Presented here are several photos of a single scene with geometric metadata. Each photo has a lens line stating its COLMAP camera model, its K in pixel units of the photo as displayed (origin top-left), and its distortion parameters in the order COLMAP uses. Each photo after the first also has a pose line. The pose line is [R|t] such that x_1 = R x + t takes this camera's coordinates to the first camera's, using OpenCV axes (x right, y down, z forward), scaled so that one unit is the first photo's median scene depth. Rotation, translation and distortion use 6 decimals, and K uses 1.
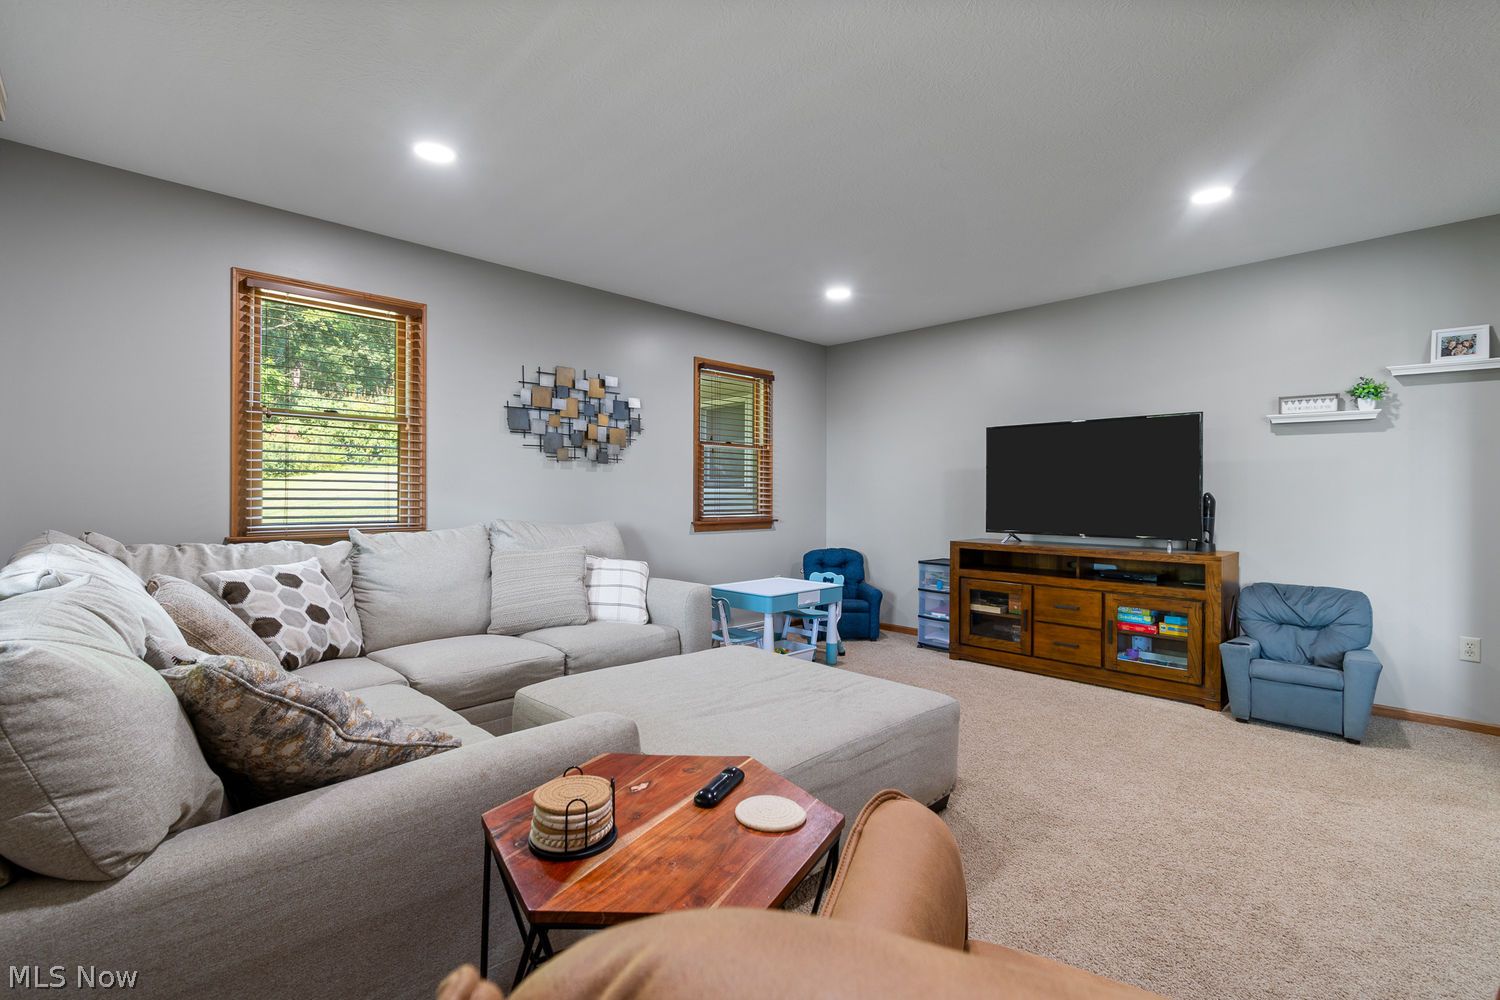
lens RADIAL K [[673.3, 0, 756.7], [0, 673.3, 499.9], [0, 0, 1]] dist [0.000931, 0.000776]
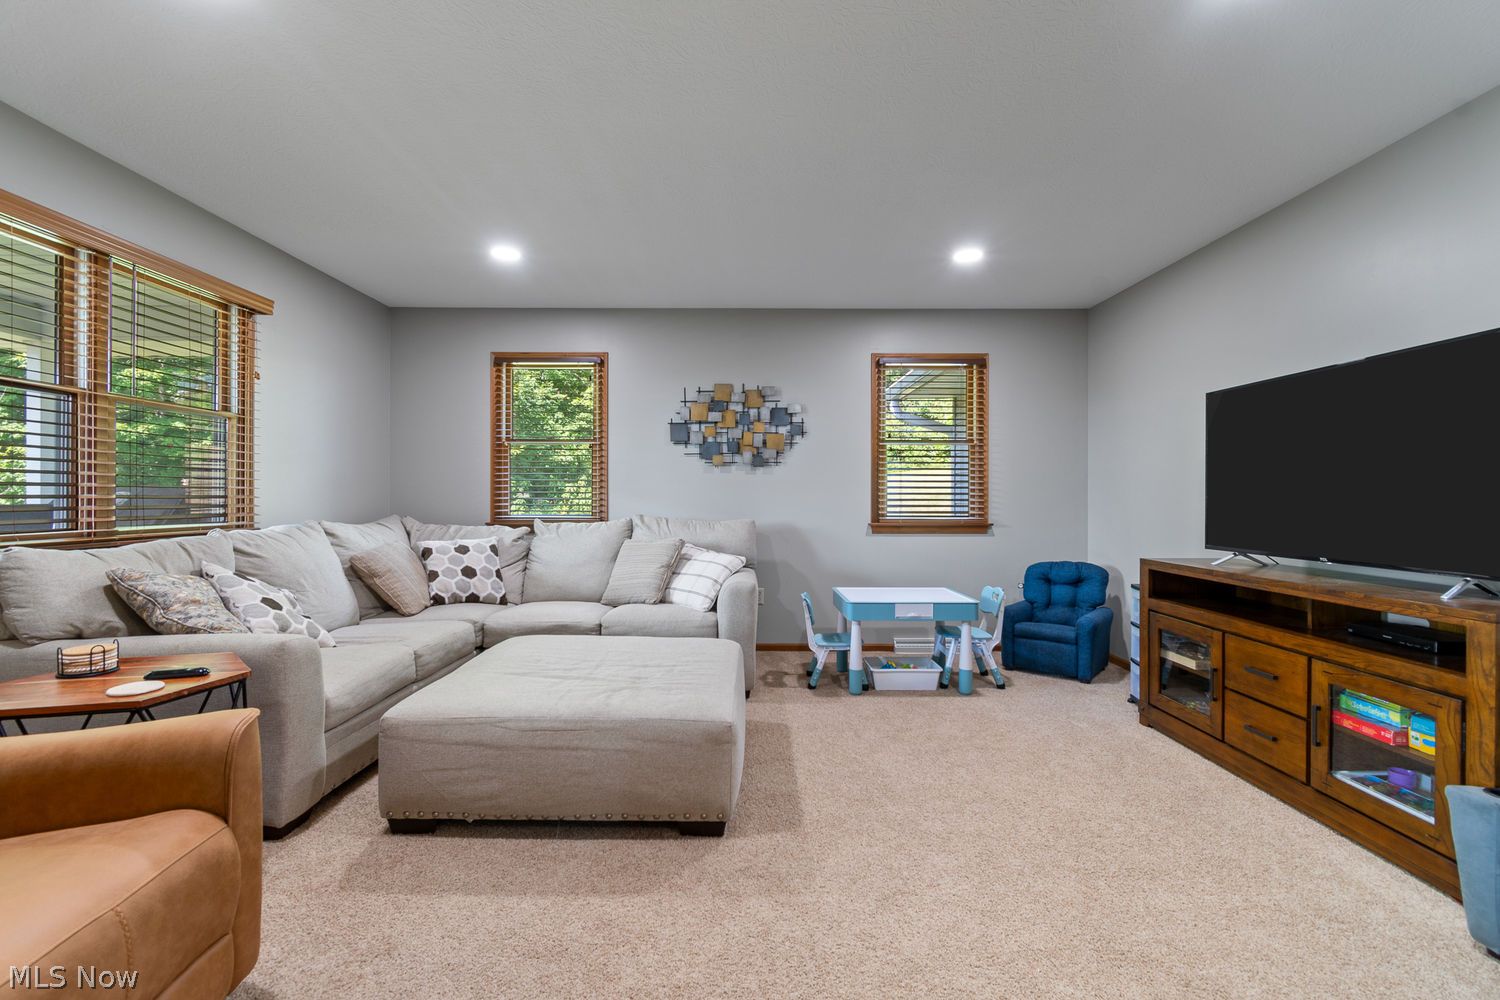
lens RADIAL K [[673.3, 0, 756.7], [0, 673.3, 499.9], [0, 0, 1]] dist [0.000931, 0.000776]
pose [[0.709026, 0.000428, -0.705182, 0.572899], [-0.003936, 0.999987, -0.003350, 0.003802], [0.705172, 0.005151, 0.709018, 0.233433]]
